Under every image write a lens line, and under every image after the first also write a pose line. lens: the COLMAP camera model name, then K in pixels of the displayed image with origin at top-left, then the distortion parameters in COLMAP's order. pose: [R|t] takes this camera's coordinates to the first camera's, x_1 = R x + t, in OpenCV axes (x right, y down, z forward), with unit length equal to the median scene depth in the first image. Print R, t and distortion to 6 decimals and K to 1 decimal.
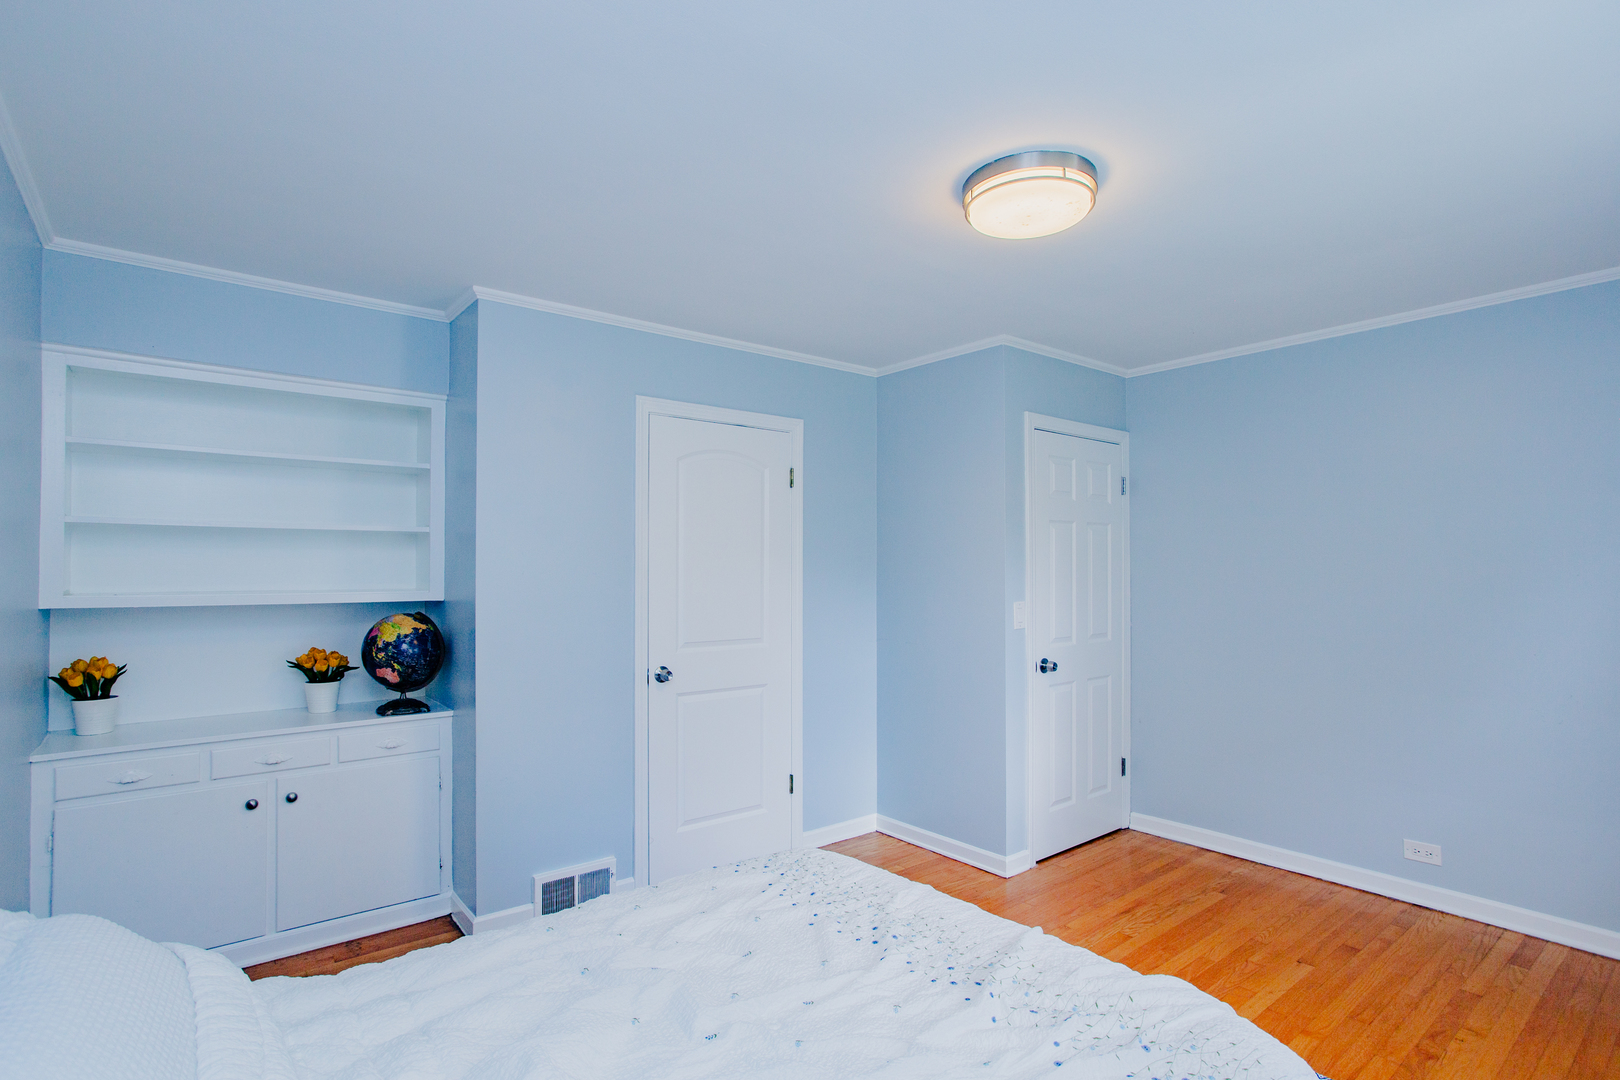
lens RADIAL K [[815.2, 0, 809.3], [0, 815.2, 566.7], [0, 0, 1]] dist [-0.003317, -0.000332]
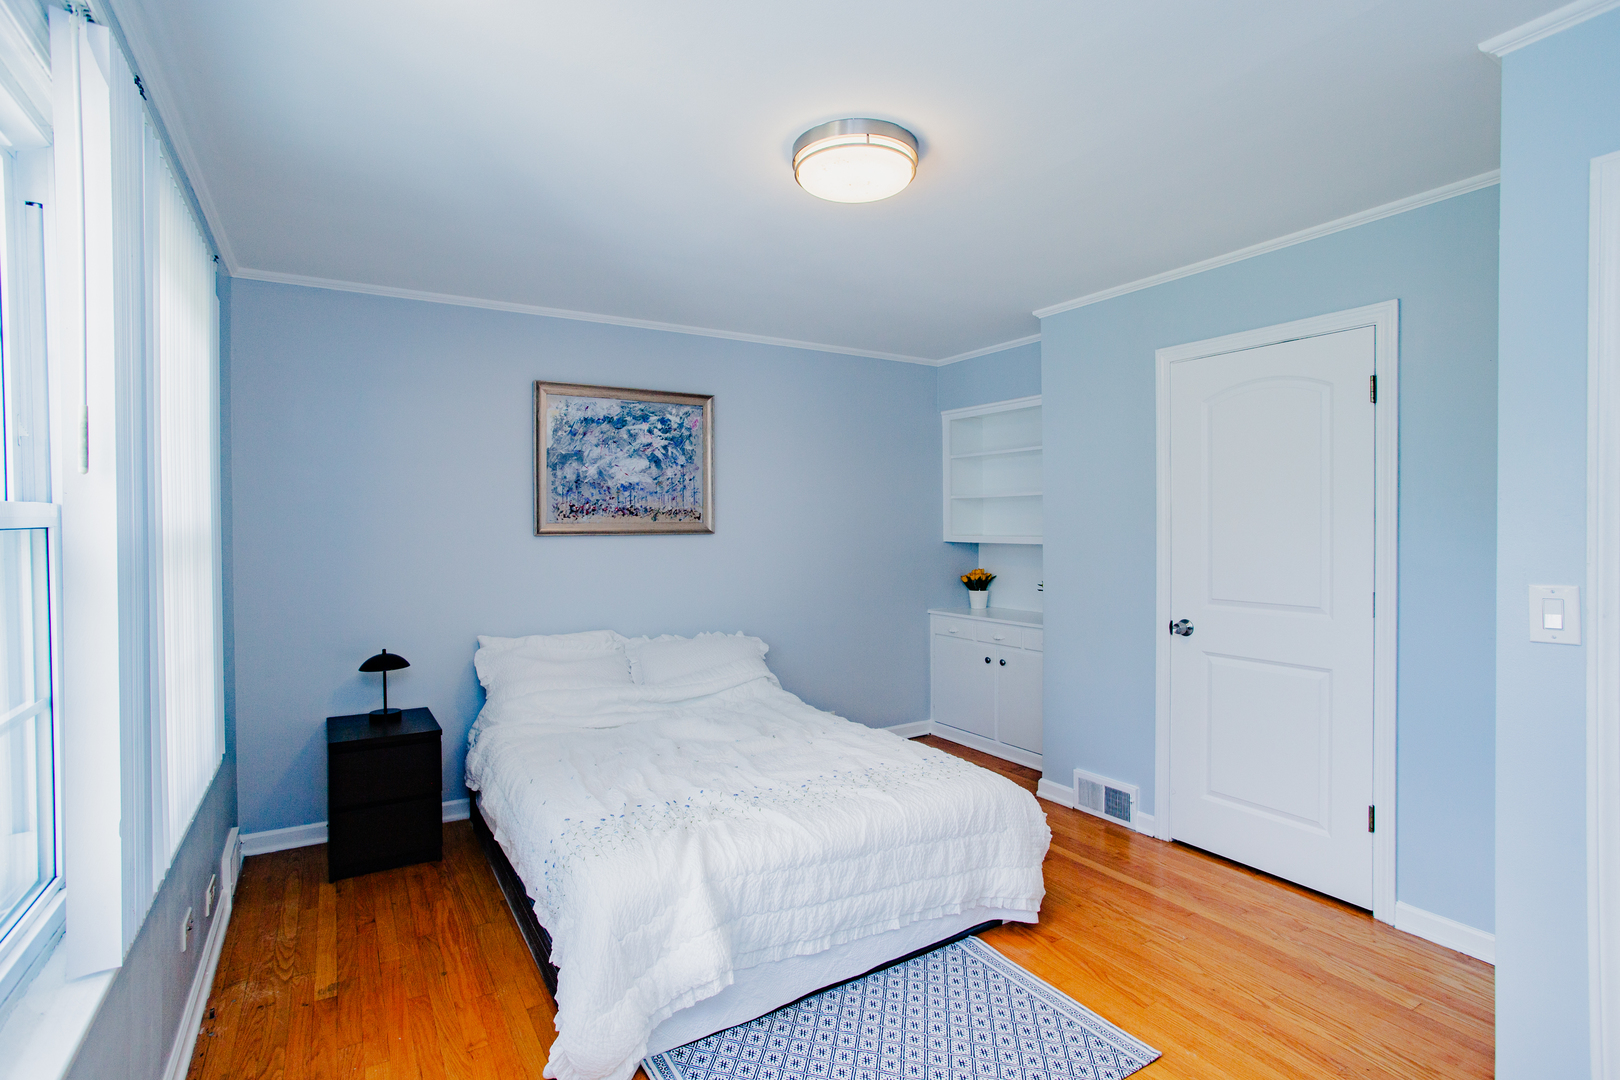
lens RADIAL K [[787.2, 0, 789.4], [0, 787.2, 541.8], [0, 0, 1]] dist [0.002211, 0.000471]
pose [[-0.130244, 0.021818, -0.991242, 0.895493], [0.005966, 0.999757, 0.021222, 0.007442], [0.991464, -0.003150, -0.130343, 0.722826]]
